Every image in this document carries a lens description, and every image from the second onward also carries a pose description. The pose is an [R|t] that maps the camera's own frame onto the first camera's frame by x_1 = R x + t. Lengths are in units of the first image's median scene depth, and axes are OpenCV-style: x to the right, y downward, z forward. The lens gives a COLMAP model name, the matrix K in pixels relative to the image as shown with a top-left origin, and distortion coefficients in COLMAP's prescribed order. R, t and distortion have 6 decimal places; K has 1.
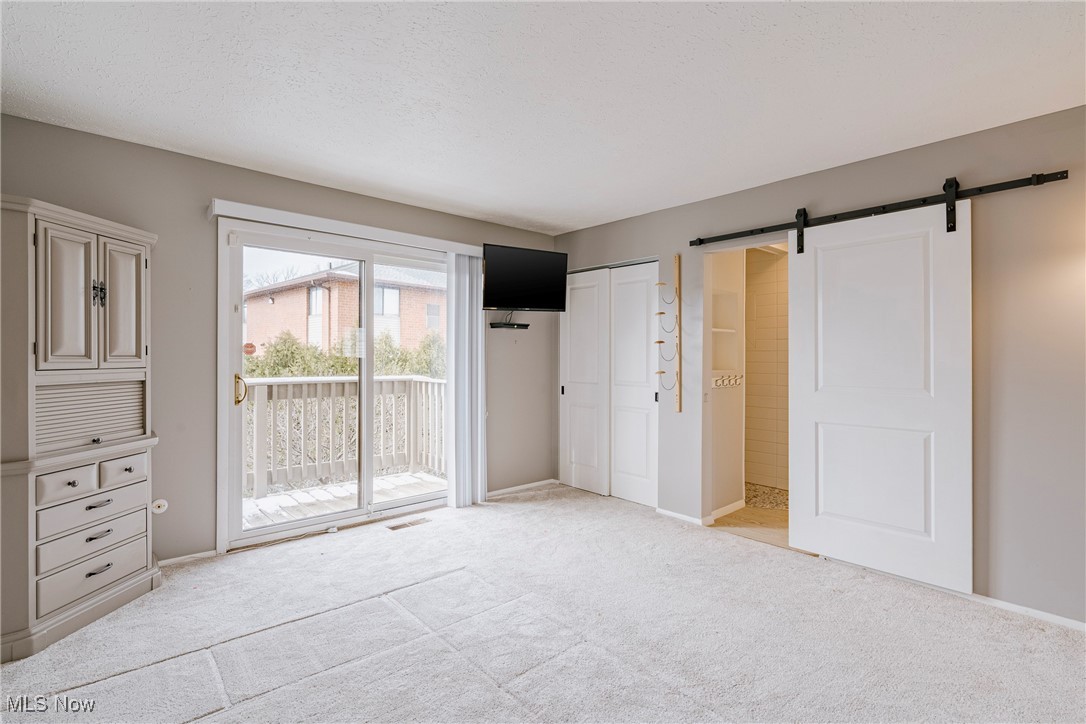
lens RADIAL K [[506.8, 0, 547.2], [0, 506.8, 359.2], [0, 0, 1]] dist [-0.002709, -0.000396]
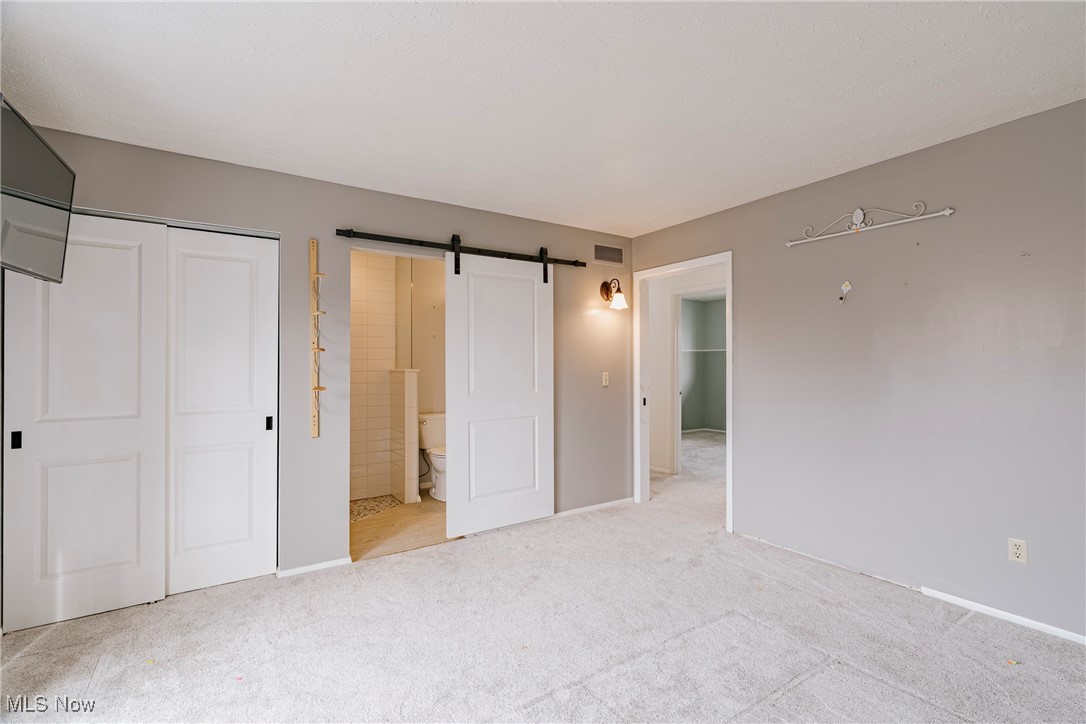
lens RADIAL K [[490.8, 0, 547.9], [0, 490.8, 359.6], [0, 0, 1]] dist [-0.005769, -0.000284]
pose [[0.147595, 0.000758, 0.989048, -0.558623], [0.014299, 0.999894, -0.002900, -0.012549], [-0.988944, 0.014570, 0.147569, 0.646233]]
